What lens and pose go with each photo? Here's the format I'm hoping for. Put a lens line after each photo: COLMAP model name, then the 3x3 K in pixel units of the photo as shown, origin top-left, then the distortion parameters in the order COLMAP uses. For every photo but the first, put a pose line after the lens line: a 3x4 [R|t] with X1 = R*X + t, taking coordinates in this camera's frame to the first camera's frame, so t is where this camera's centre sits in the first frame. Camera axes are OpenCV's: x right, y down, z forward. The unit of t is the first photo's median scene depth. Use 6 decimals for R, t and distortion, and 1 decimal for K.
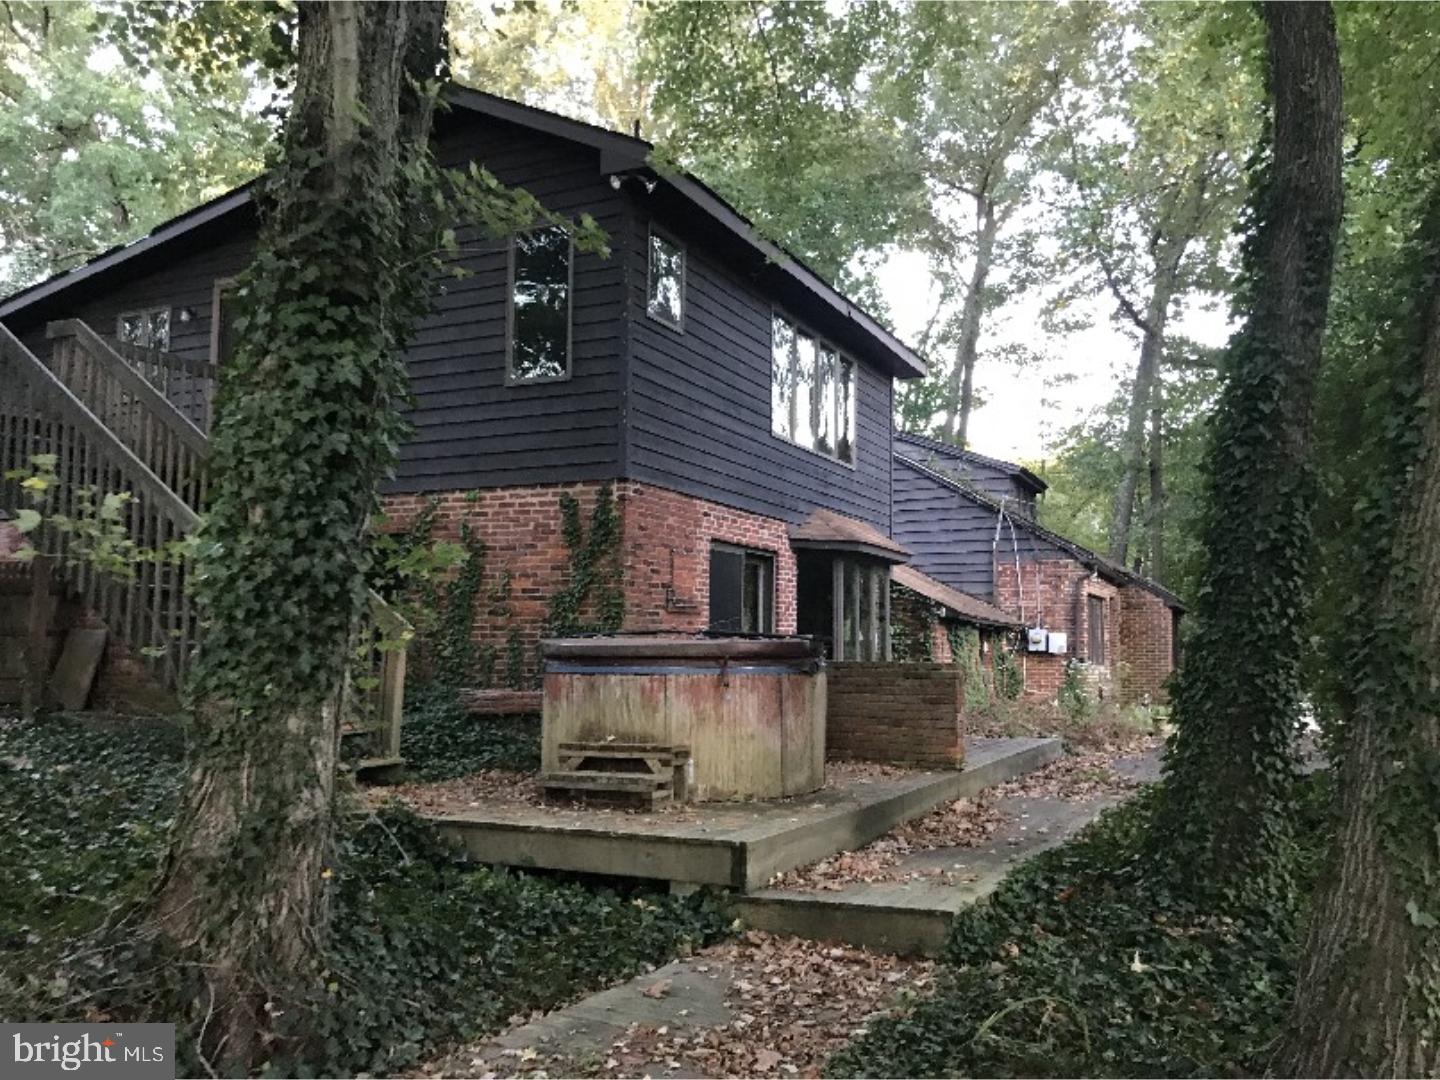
lens RADIAL K [[1185.6, 0, 720.5], [0, 1185.6, 540.2], [0, 0, 1]] dist [-0.002563, -0.000631]
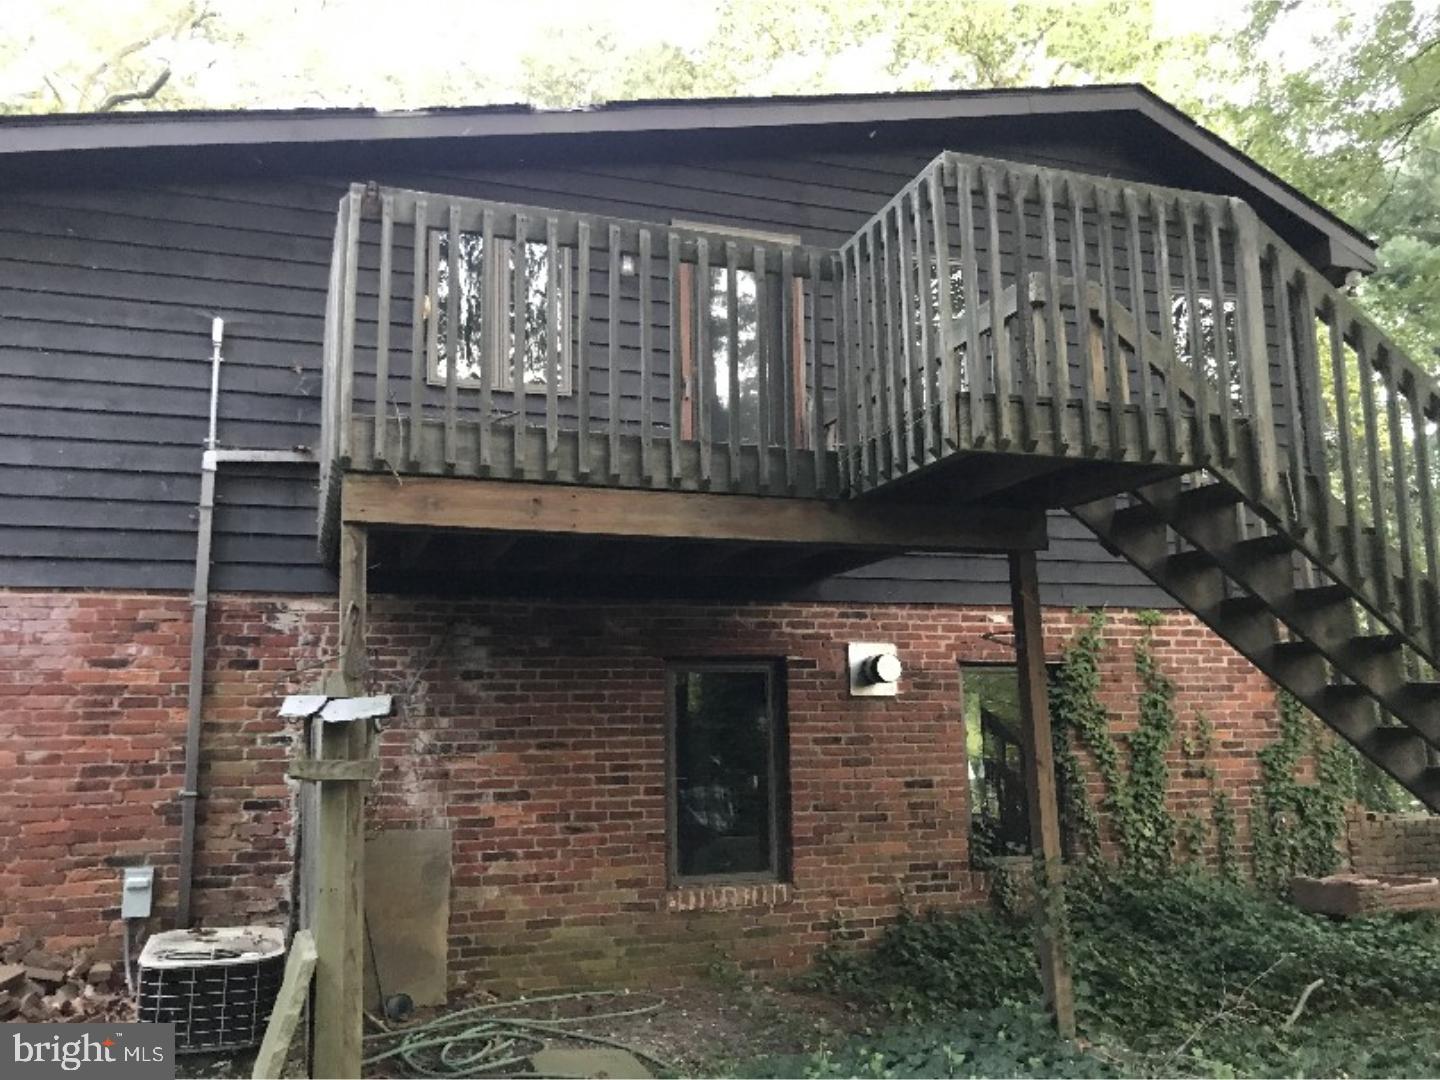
lens RADIAL K [[1185.6, 0, 719.9], [0, 1185.6, 543.9], [0, 0, 1]] dist [-0.002563, -0.000631]
pose [[0.715974, 0.103753, 0.690374, -0.939067], [-0.038704, 0.993273, -0.109135, 0.008960], [-0.697053, 0.051417, 0.715173, 0.650283]]
